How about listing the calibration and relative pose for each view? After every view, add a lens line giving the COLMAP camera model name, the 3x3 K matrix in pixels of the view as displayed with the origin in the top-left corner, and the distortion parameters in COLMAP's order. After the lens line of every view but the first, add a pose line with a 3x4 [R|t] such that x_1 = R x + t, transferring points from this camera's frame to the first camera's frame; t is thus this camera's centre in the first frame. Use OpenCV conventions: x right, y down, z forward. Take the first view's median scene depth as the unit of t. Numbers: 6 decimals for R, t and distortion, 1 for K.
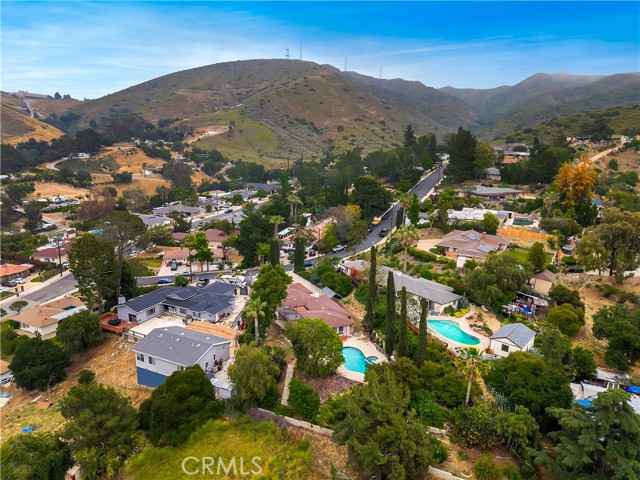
lens RADIAL K [[447.3, 0, 320.0], [0, 447.3, 240.0], [0, 0, 1]] dist [0.005901, 0.001343]
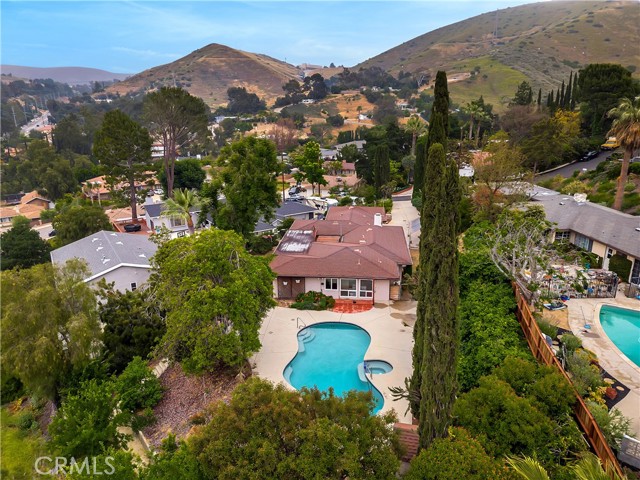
lens RADIAL K [[447.3, 0, 320.0], [0, 447.3, 240.0], [0, 0, 1]] dist [0.005901, 0.001343]
pose [[0.845922, 0.132855, -0.516494, 0.047106], [-0.101918, 0.990896, 0.087960, 0.025254], [0.523478, -0.021767, 0.851761, 0.127973]]
